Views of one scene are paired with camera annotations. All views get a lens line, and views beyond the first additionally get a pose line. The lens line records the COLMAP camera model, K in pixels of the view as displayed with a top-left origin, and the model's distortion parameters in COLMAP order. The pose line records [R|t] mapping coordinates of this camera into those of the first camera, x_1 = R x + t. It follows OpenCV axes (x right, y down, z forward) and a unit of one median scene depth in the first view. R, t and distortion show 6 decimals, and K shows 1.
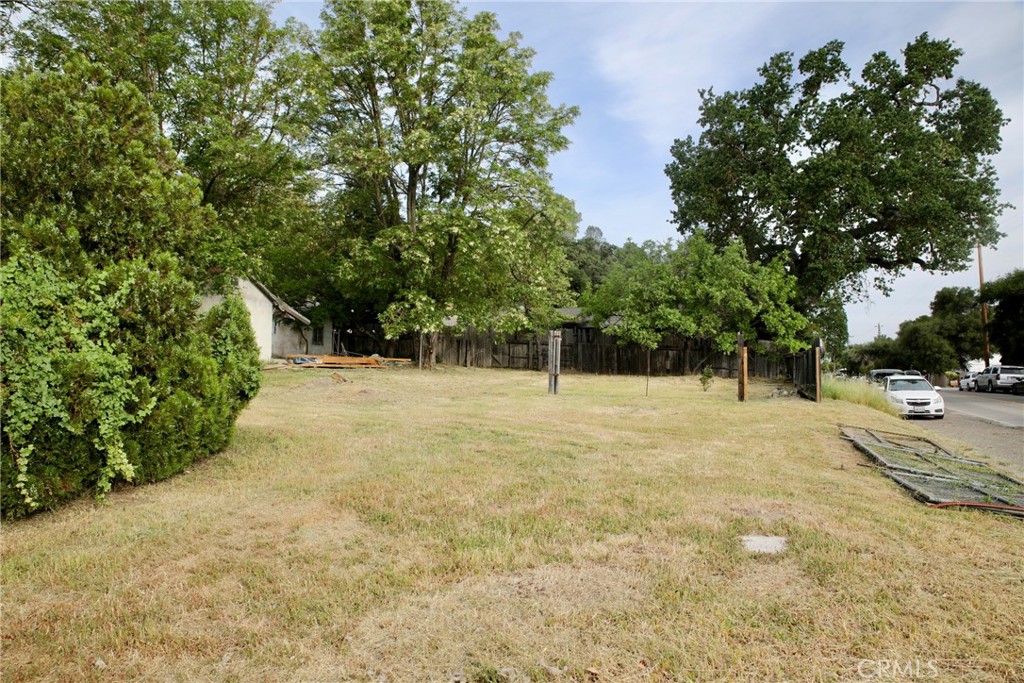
lens RADIAL K [[715.2, 0, 512.0], [0, 715.2, 341.5], [0, 0, 1]] dist [-0.115385, 0.097124]
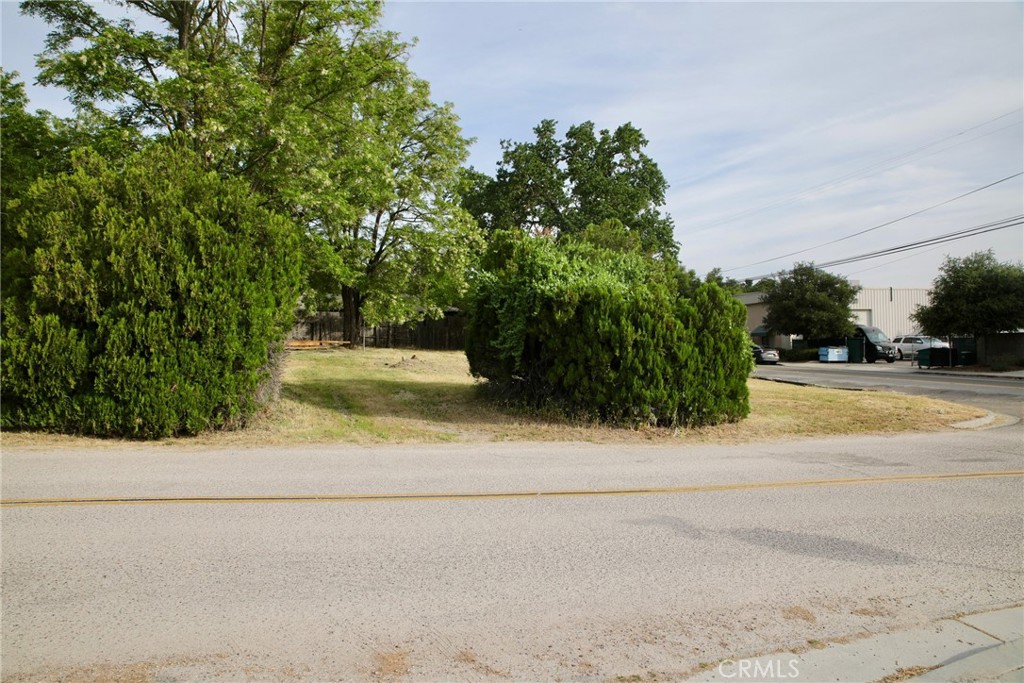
lens RADIAL K [[715.2, 0, 512.0], [0, 715.2, 341.5], [0, 0, 1]] dist [-0.115385, 0.097124]
pose [[0.832079, -0.013221, 0.554499, -0.577756], [-0.009893, 0.999203, 0.038671, -0.026405], [-0.554568, -0.037663, 0.831285, -0.197824]]
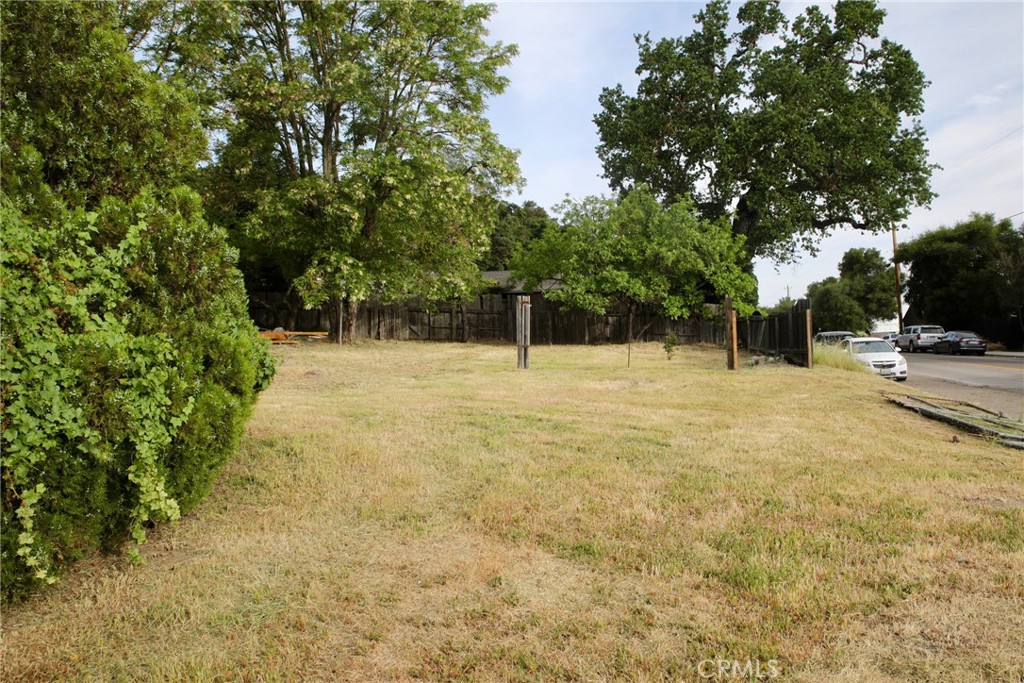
lens RADIAL K [[776.4, 0, 553.8], [0, 776.4, 314.3], [0, 0, 1]] dist [-0.131882, 0.118209]
pose [[0.977612, -0.018894, 0.209568, -0.066965], [0.017501, 0.999811, 0.008498, -0.000105], [-0.209689, -0.004640, 0.977757, 0.043299]]
